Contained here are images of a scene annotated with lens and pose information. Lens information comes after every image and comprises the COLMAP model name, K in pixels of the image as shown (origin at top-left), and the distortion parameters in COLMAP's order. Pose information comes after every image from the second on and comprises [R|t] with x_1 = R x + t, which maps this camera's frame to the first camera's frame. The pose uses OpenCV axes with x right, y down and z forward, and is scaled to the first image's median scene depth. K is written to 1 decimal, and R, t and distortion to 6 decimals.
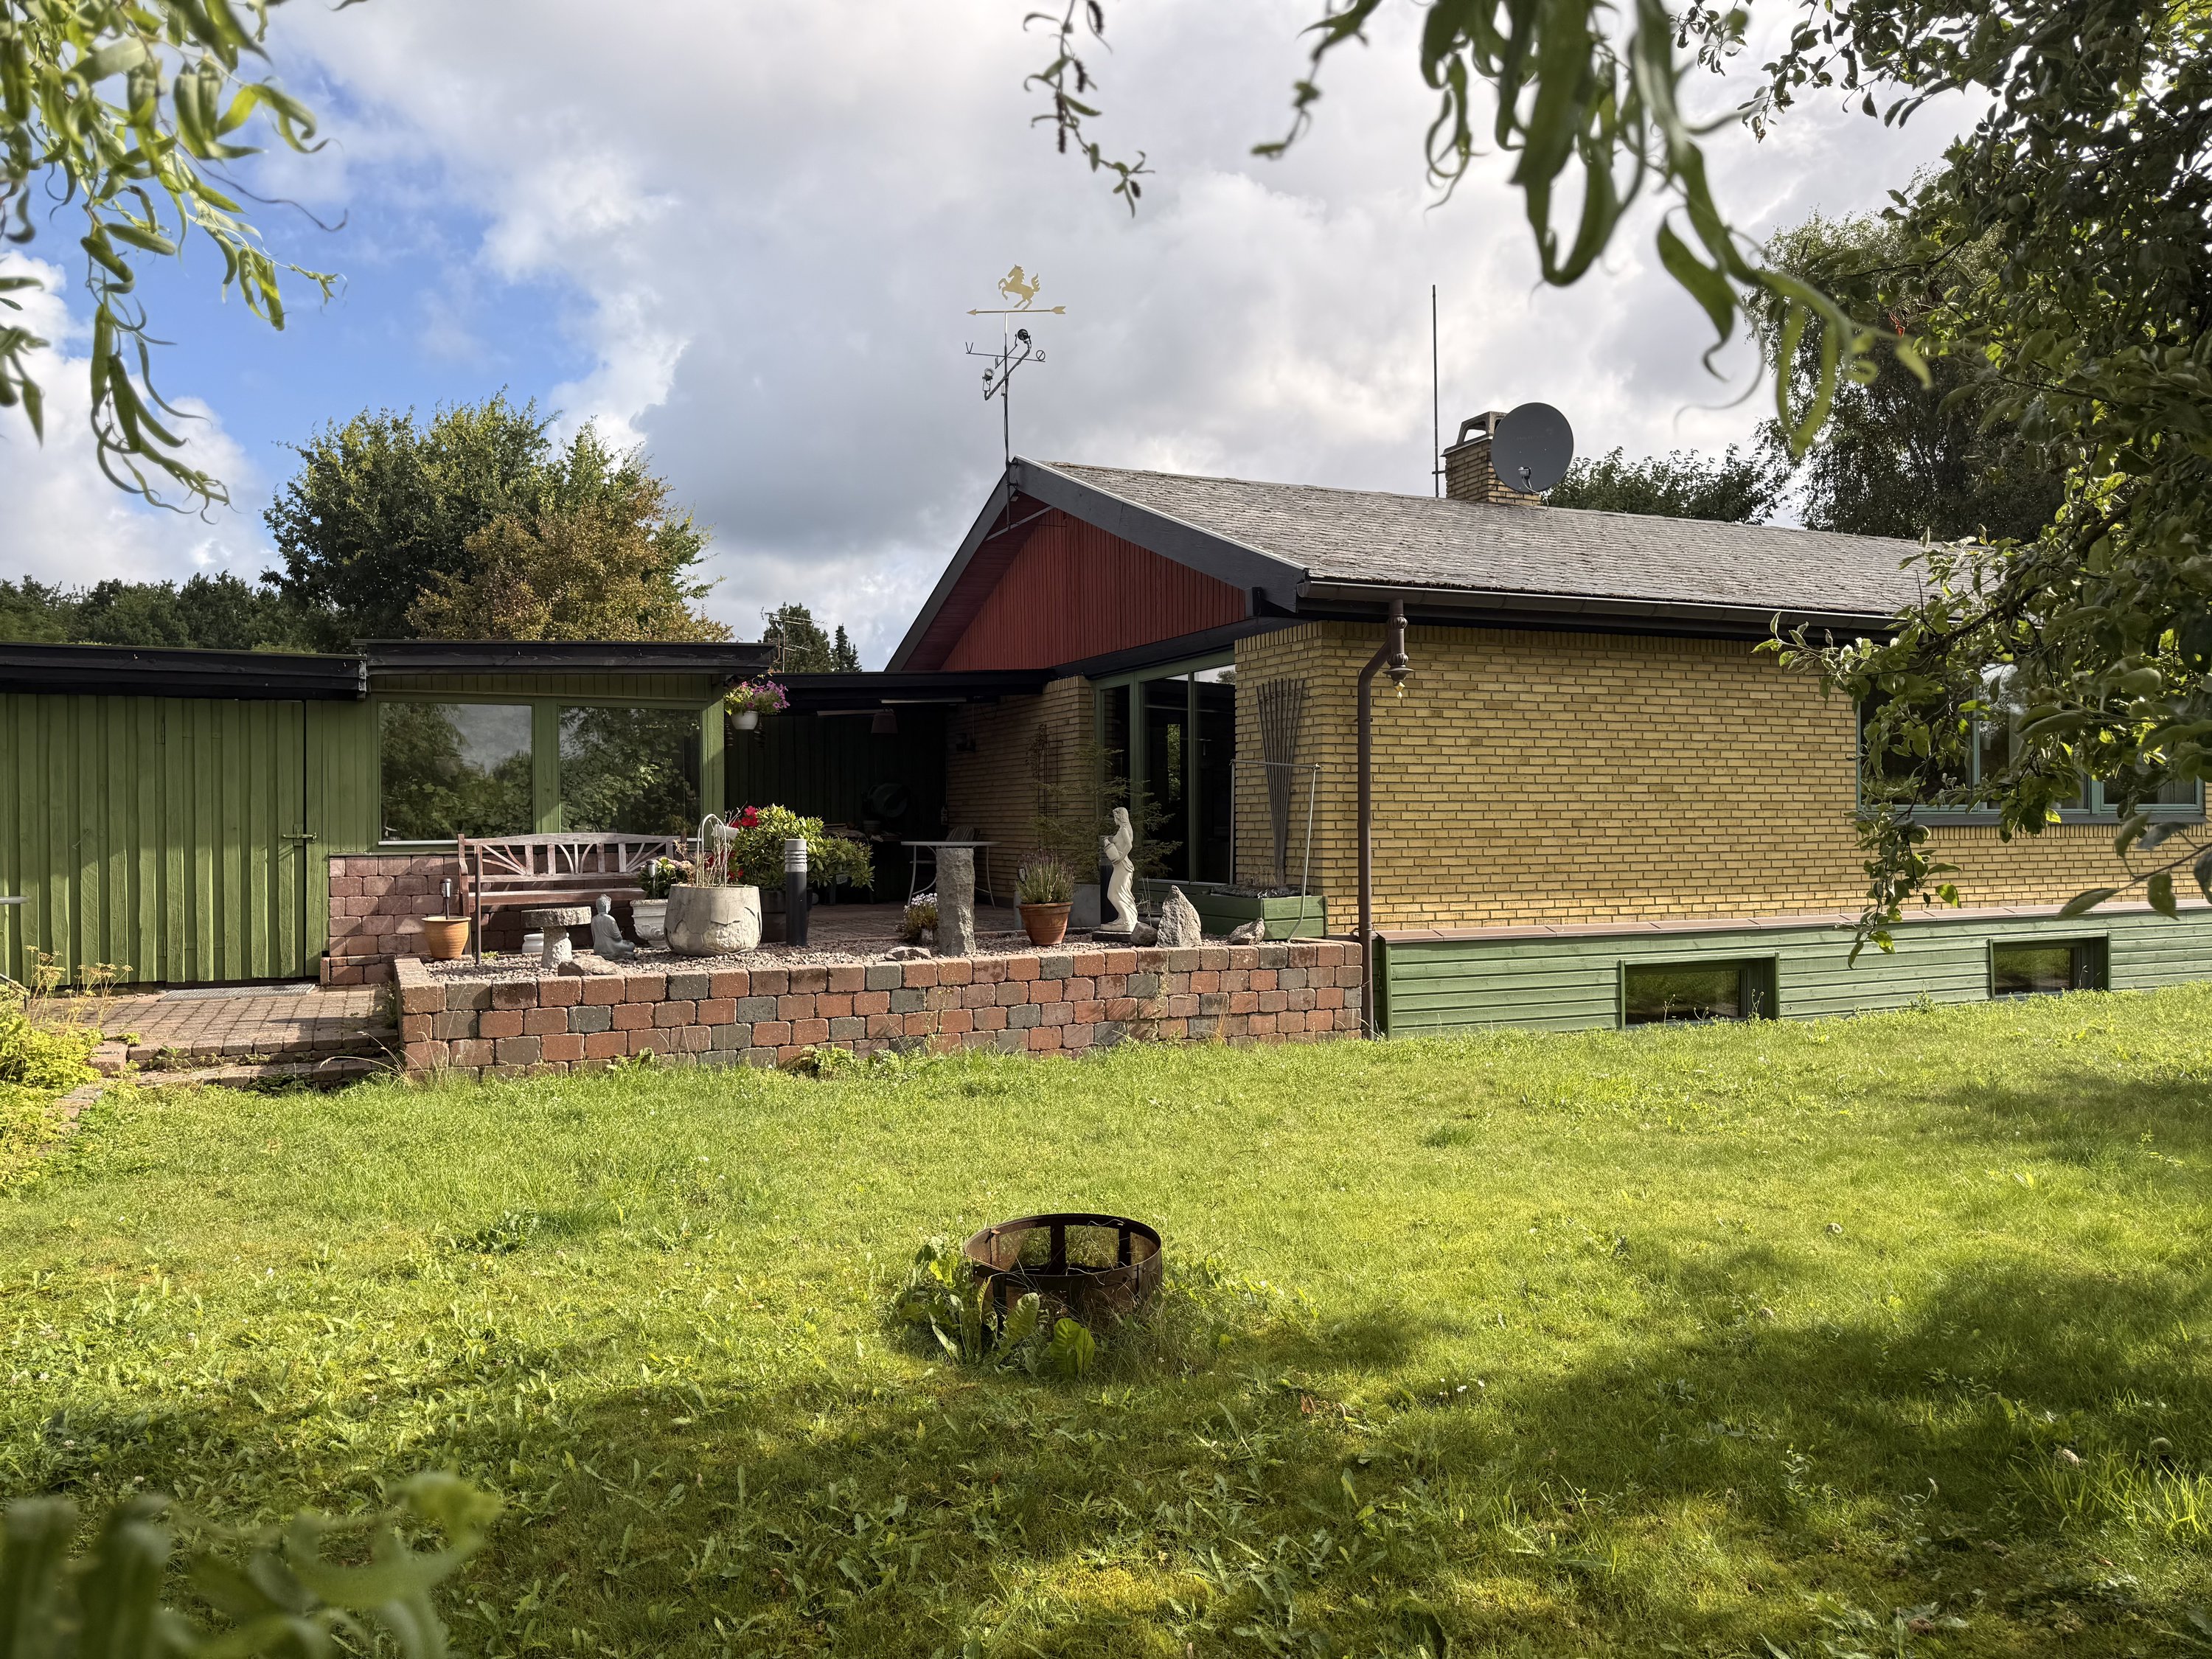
lens RADIAL K [[1543.9, 0, 1118.6], [0, 1543.9, 828.6], [0, 0, 1]] dist [0.203612, -0.426185]
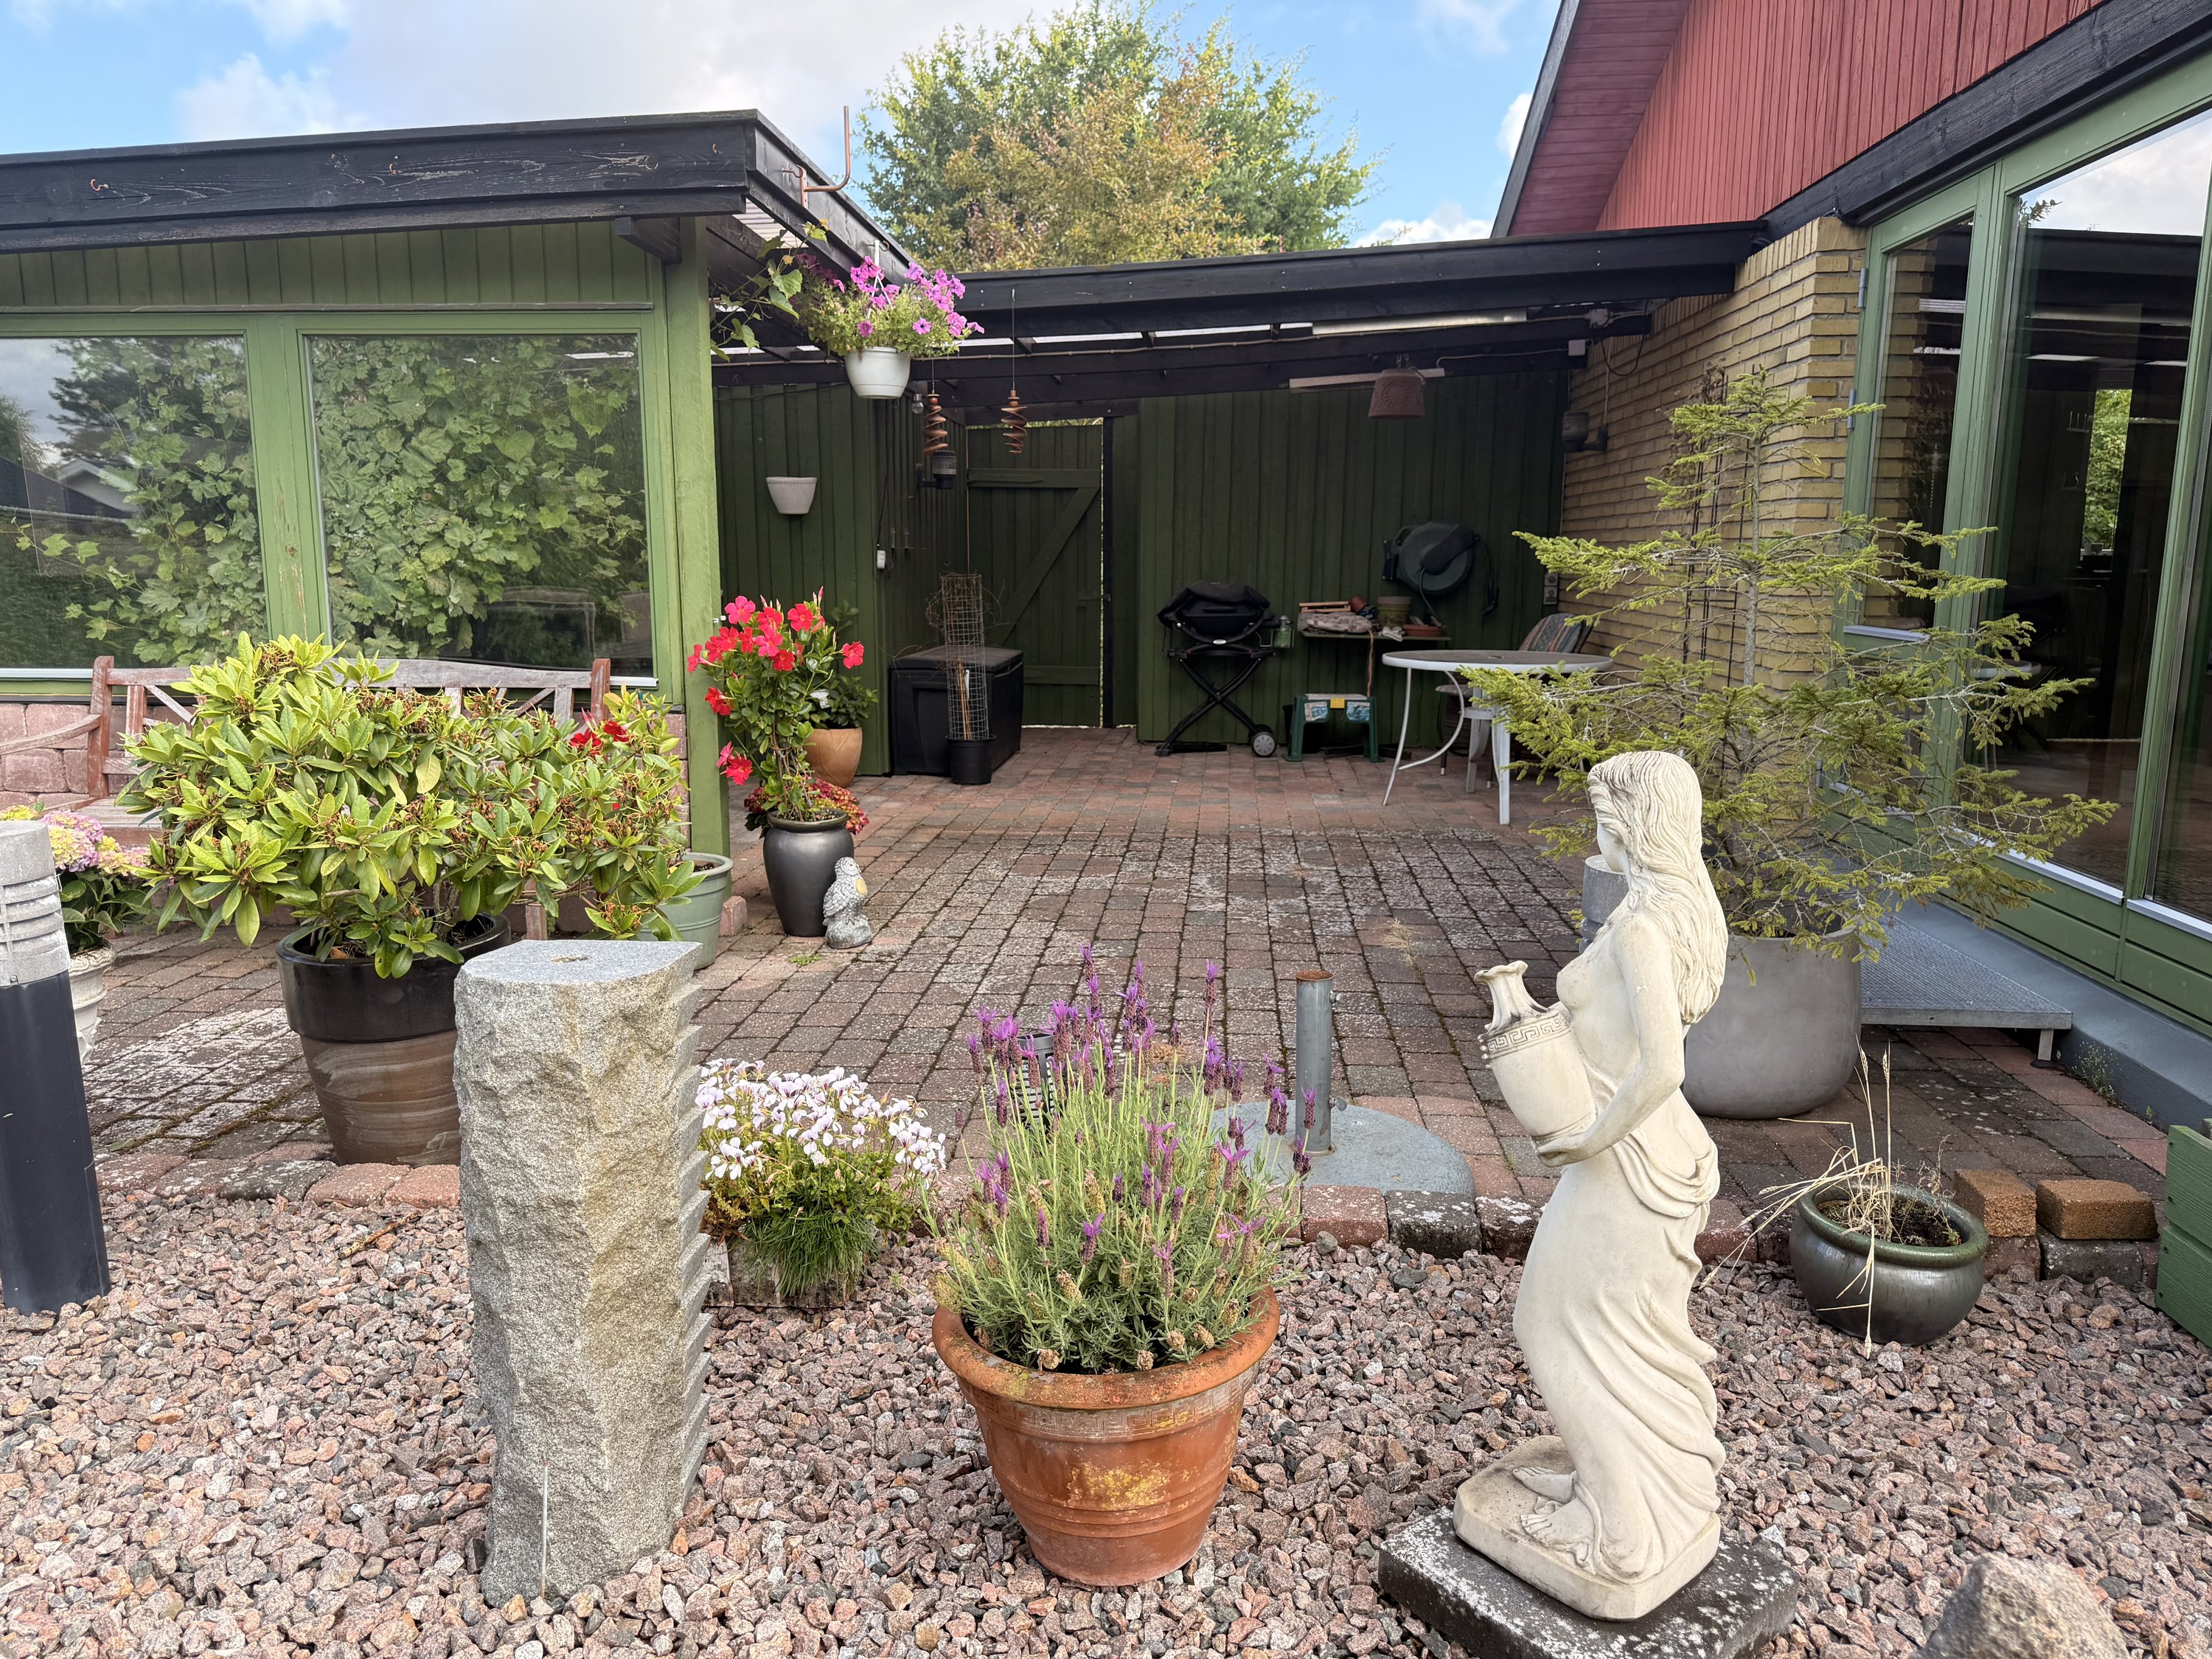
lens RADIAL K [[1562.0, 0, 1095.4], [0, 1562.0, 830.8], [0, 0, 1]] dist [0.051422, -0.056470]
pose [[0.867629, 0.098126, -0.487433, 0.024932], [-0.013805, 0.984709, 0.173660, -0.027183], [0.497020, -0.143944, 0.855717, 0.754141]]
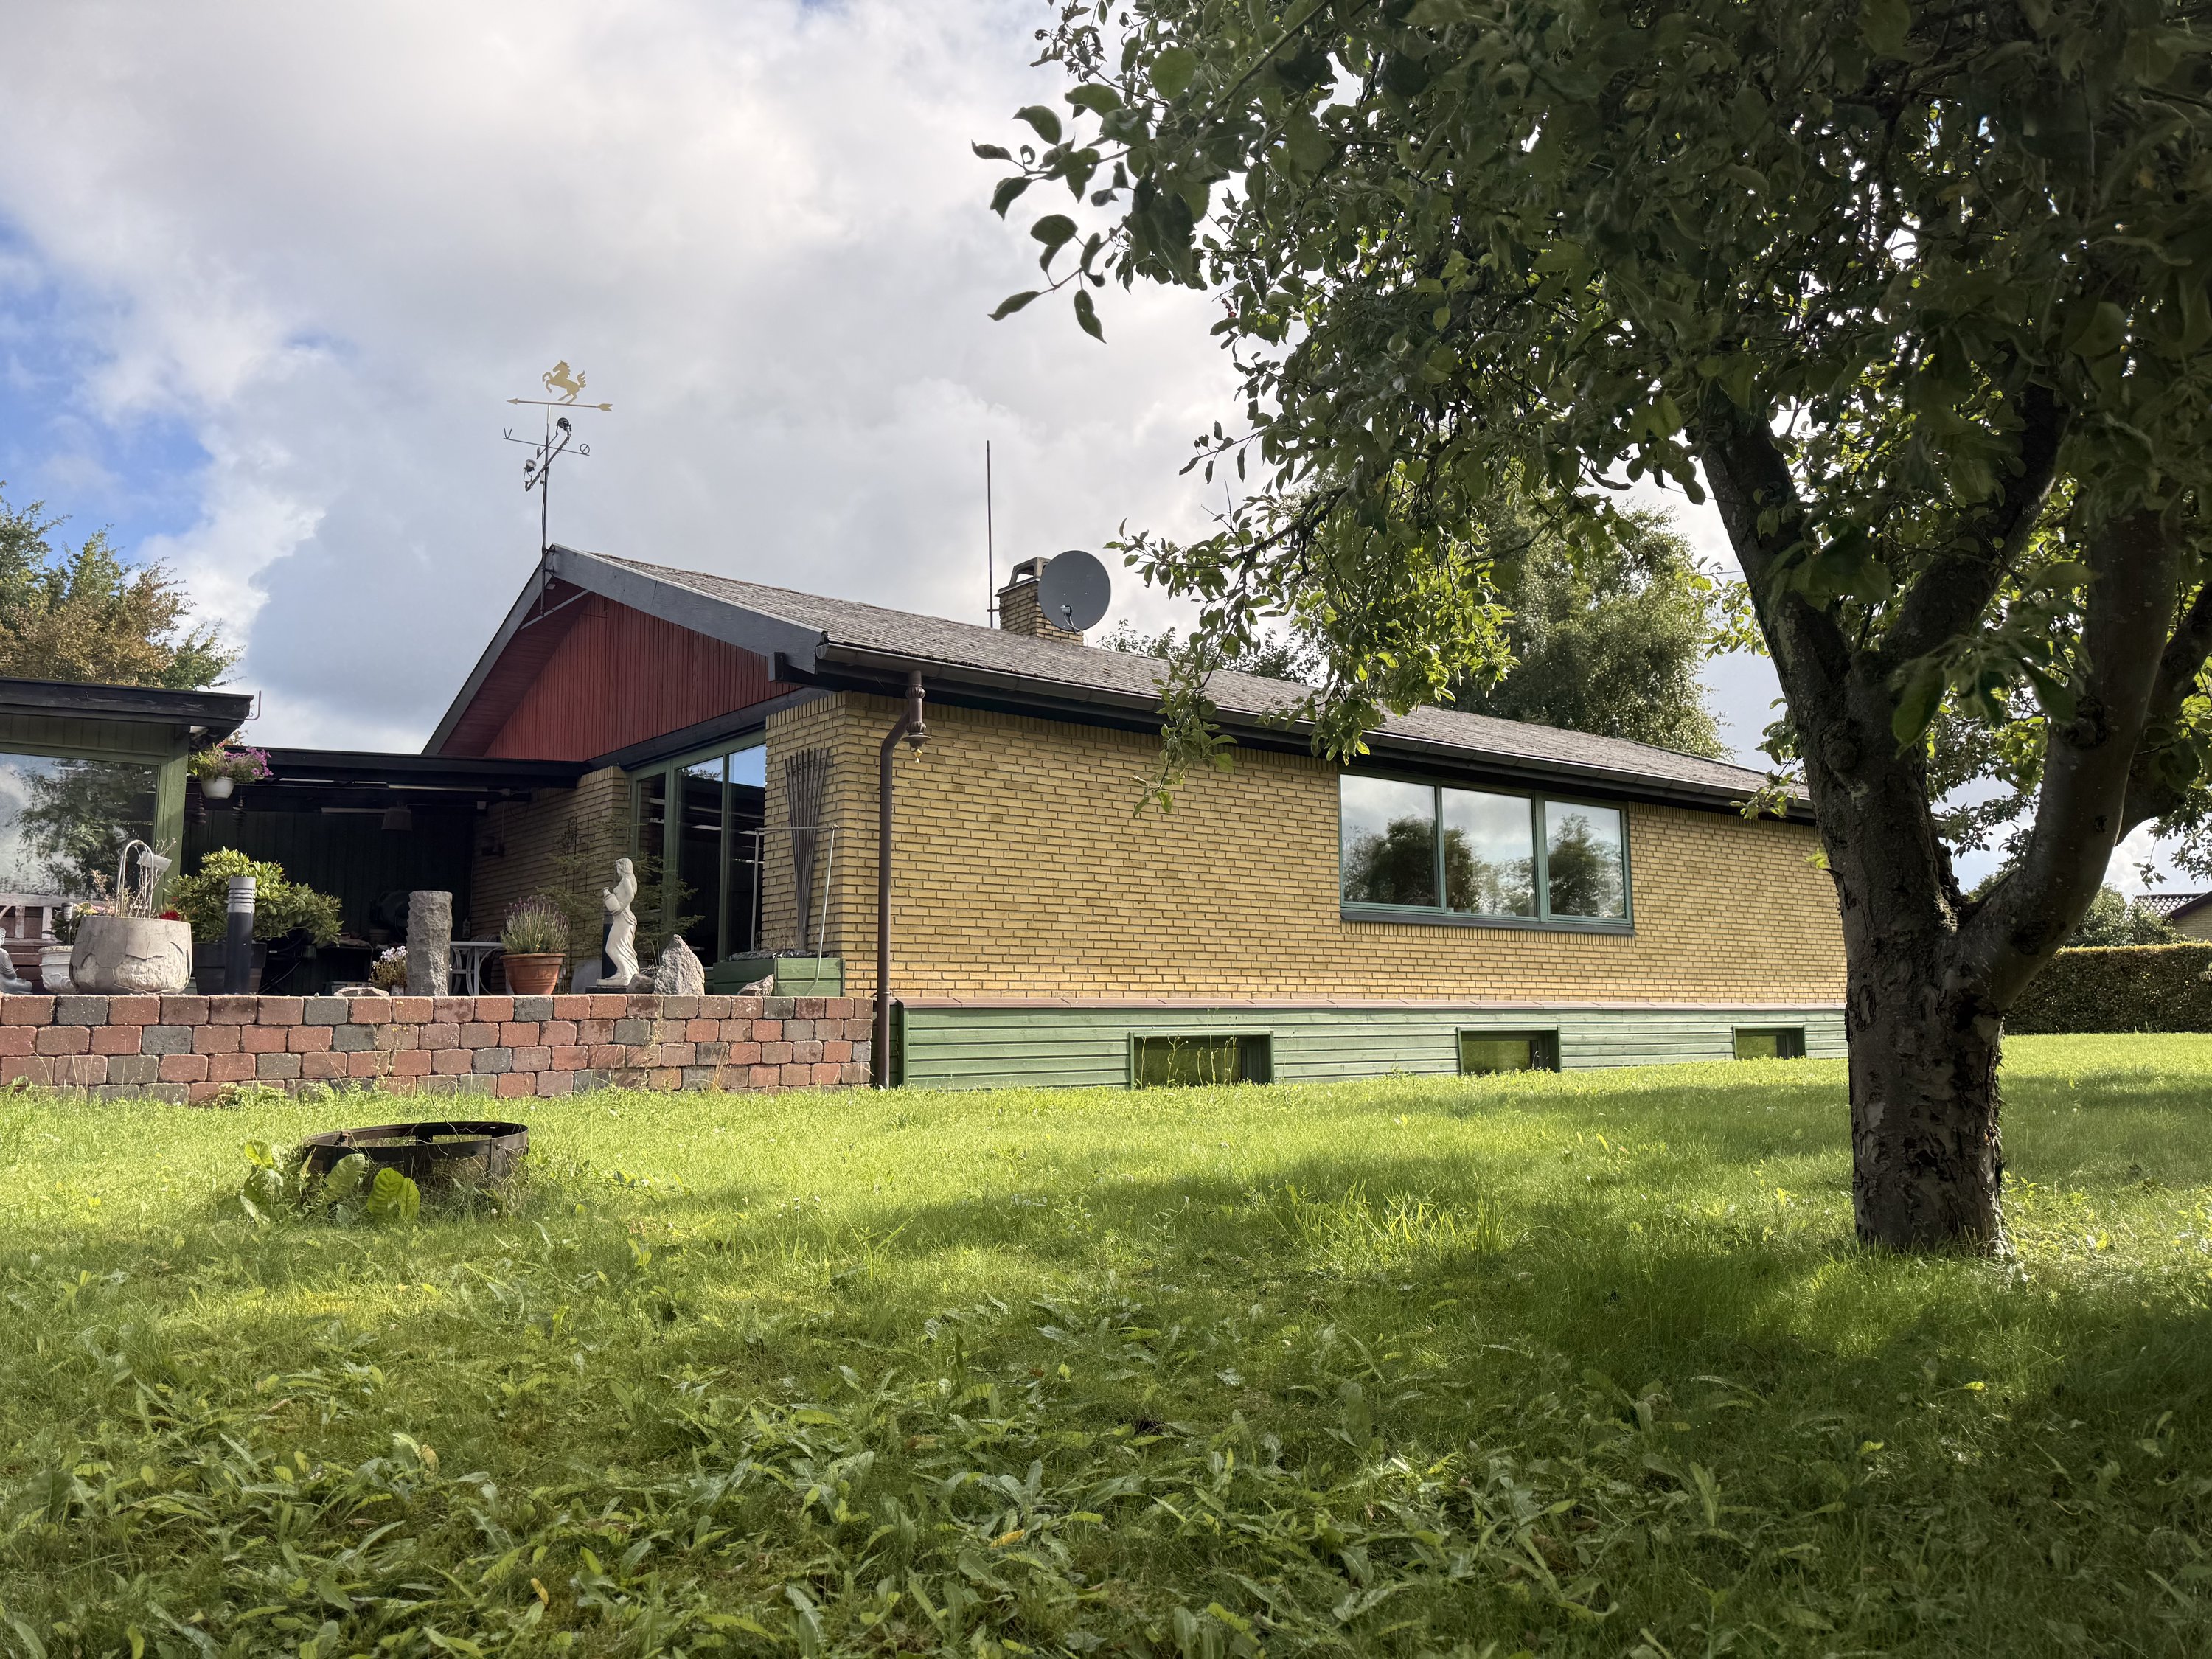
lens RADIAL K [[1536.5, 0, 1106.0], [0, 1536.5, 829.5], [0, 0, 1]] dist [0.159591, -0.215152]
pose [[0.971315, 0.029922, 0.235905, 0.056548], [-0.000052, 0.992078, -0.125623, 0.080854], [-0.237795, 0.122007, 0.963622, -0.013461]]
